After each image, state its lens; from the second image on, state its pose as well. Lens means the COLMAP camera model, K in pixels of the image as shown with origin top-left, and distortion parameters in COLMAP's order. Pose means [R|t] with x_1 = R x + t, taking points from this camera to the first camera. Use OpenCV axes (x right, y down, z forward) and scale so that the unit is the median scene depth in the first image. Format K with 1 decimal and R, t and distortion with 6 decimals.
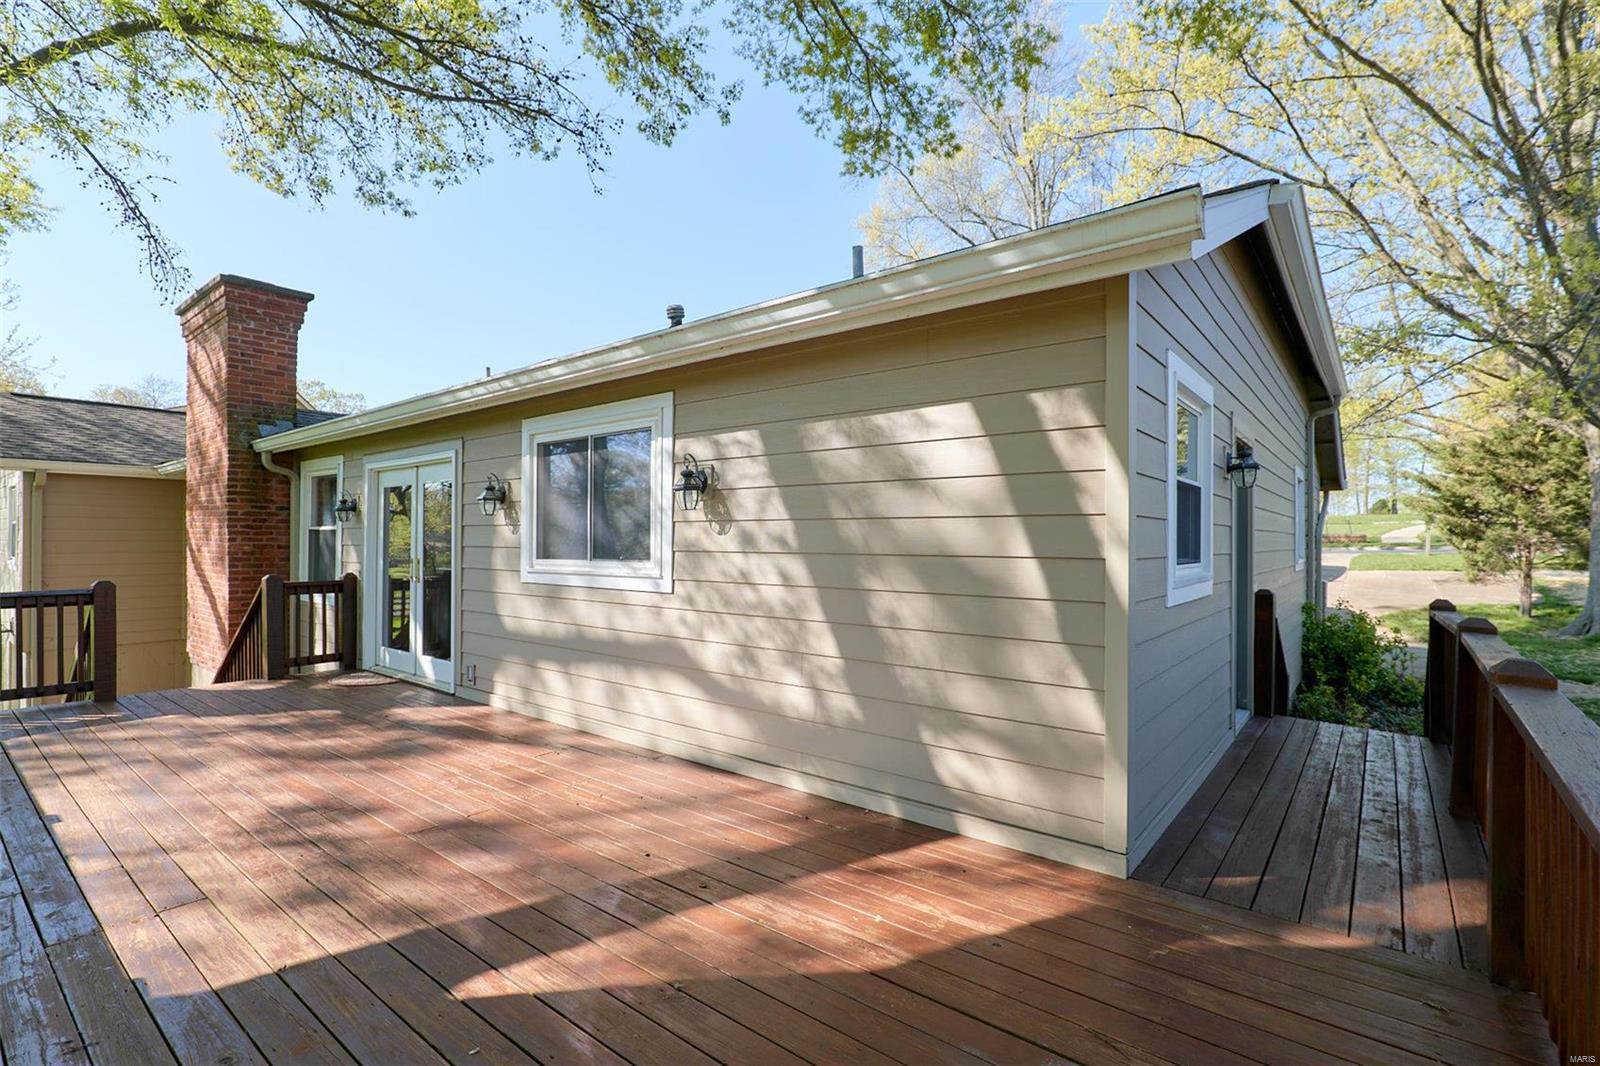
lens RADIAL K [[741.6, 0, 800.0], [0, 741.6, 533.0], [0, 0, 1]] dist [-0.000574, -0.000108]
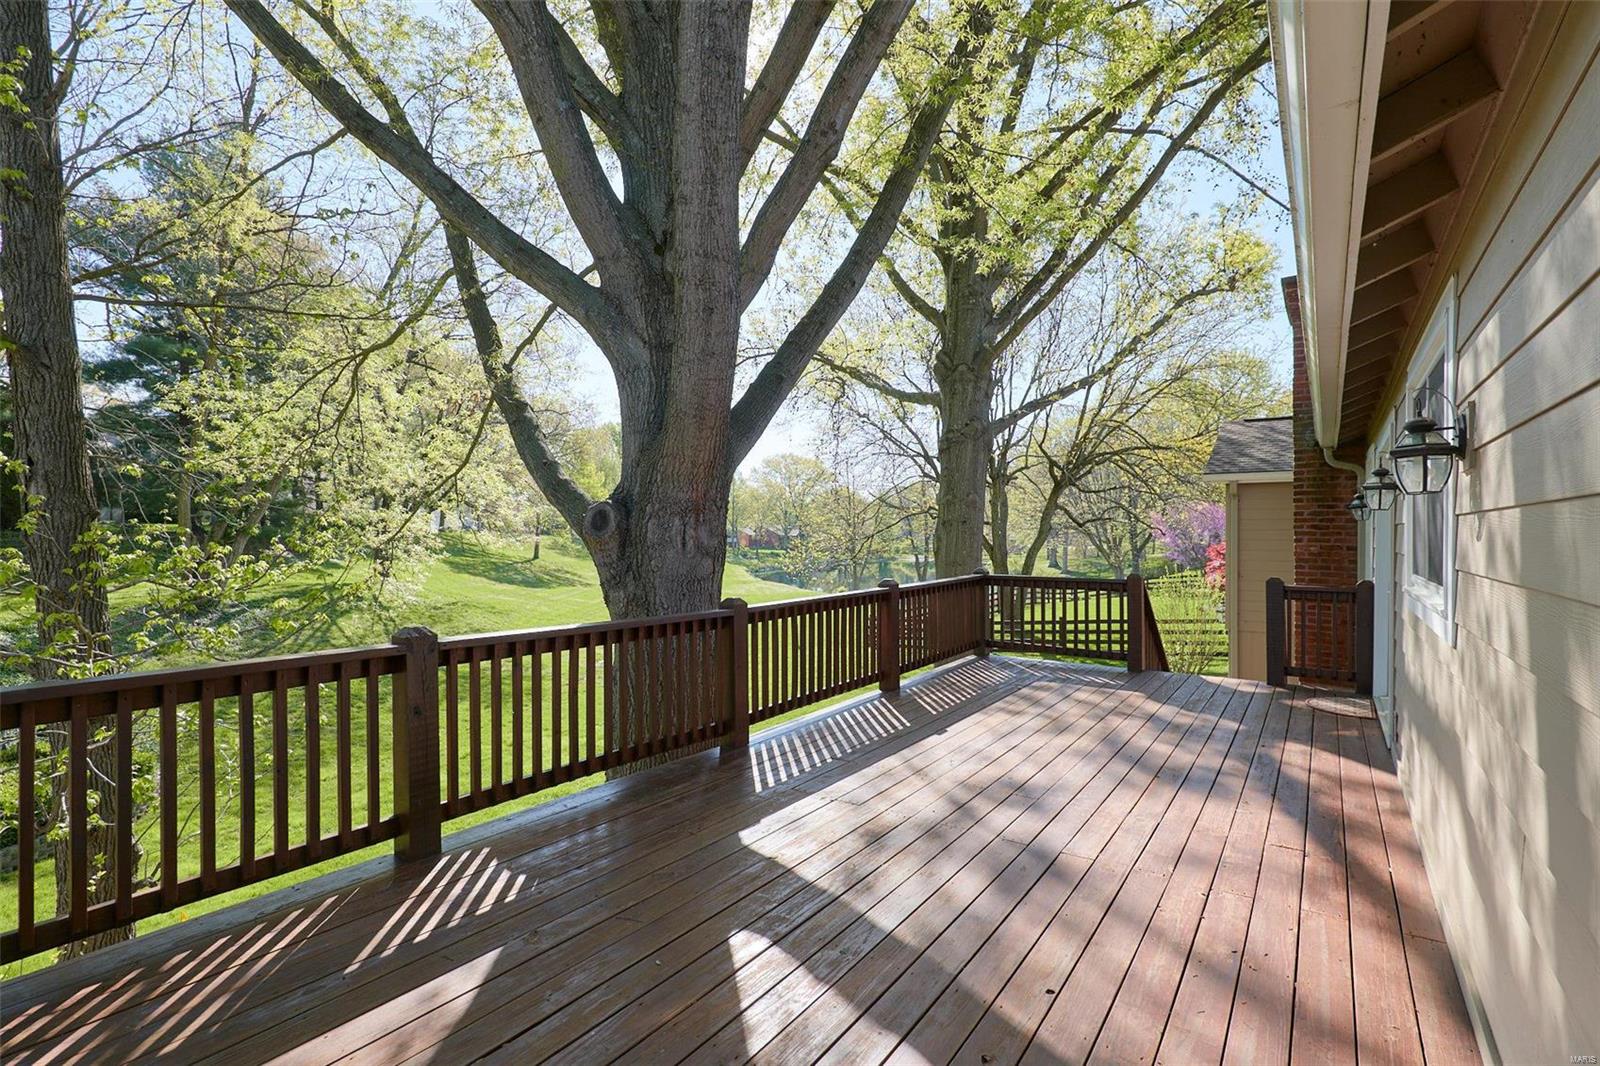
lens RADIAL K [[741.6, 0, 800.0], [0, 741.6, 533.0], [0, 0, 1]] dist [-0.000574, -0.000108]
pose [[0.057308, -0.001664, -0.998355, 0.327229], [0.004451, 0.999989, -0.001412, -0.004080], [0.998347, -0.004362, 0.057315, 0.483021]]
